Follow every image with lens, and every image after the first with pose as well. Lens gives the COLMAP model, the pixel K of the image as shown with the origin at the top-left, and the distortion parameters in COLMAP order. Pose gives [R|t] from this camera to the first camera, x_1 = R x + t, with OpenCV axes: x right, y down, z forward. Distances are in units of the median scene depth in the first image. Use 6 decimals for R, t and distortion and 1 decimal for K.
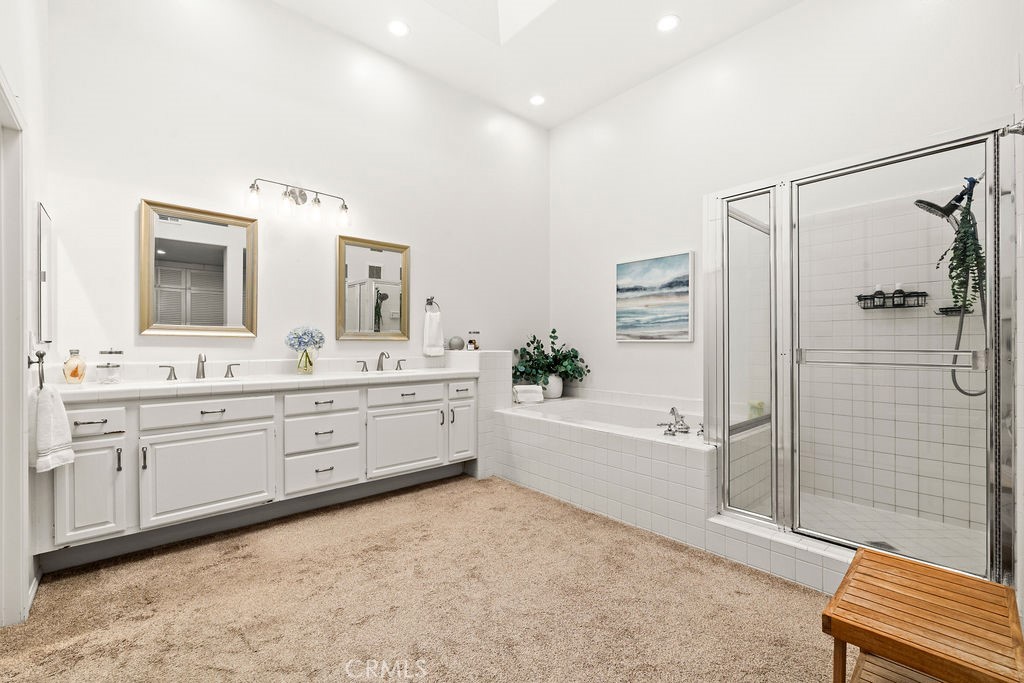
lens RADIAL K [[433.3, 0, 522.2], [0, 433.3, 343.9], [0, 0, 1]] dist [0.000733, -0.000046]
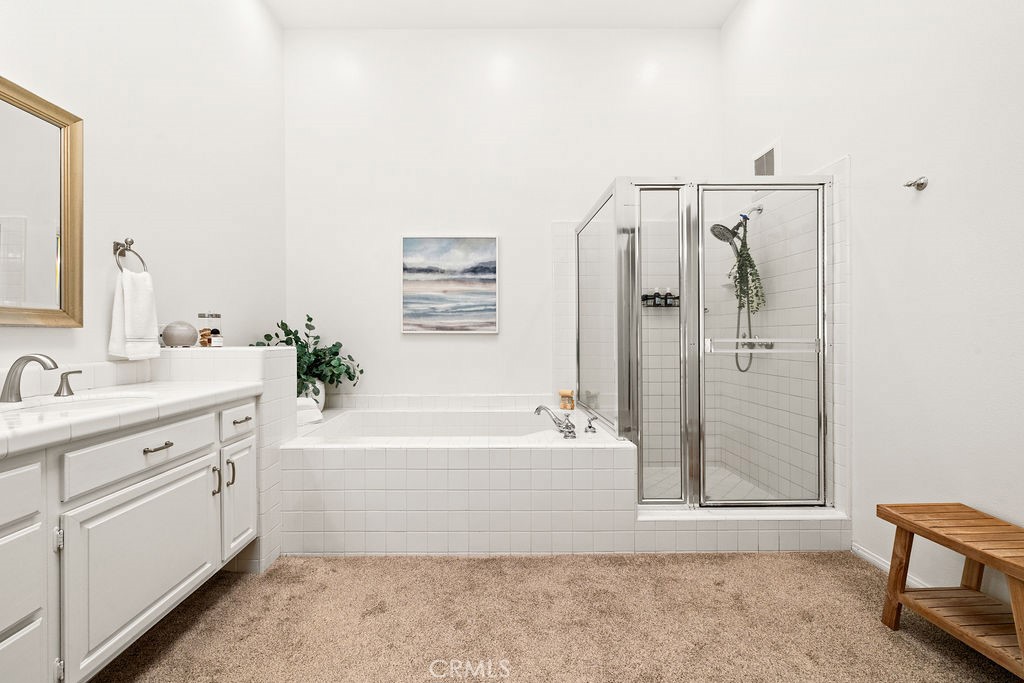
lens RADIAL K [[433.3, 0, 498.8], [0, 433.3, 339.2], [0, 0, 1]] dist [0.000733, -0.000046]
pose [[0.672281, -0.005915, 0.740273, -0.292094], [0.003771, 0.999982, 0.004566, 0.003377], [-0.740287, -0.000279, 0.672291, 0.361385]]
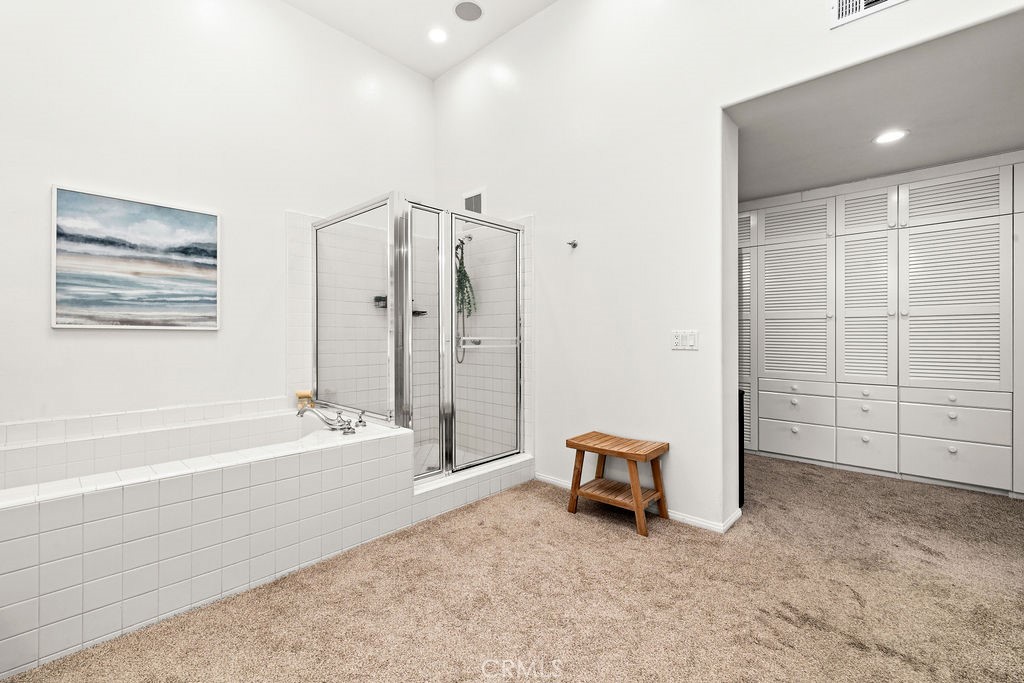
lens RADIAL K [[433.3, 0, 506.5], [0, 433.3, 334.3], [0, 0, 1]] dist [0.000733, -0.000046]
pose [[-0.064469, 0.001969, 0.997918, -0.413206], [-0.001638, 0.999996, -0.002079, 0.003467], [-0.997918, -0.001768, -0.064466, 0.517956]]
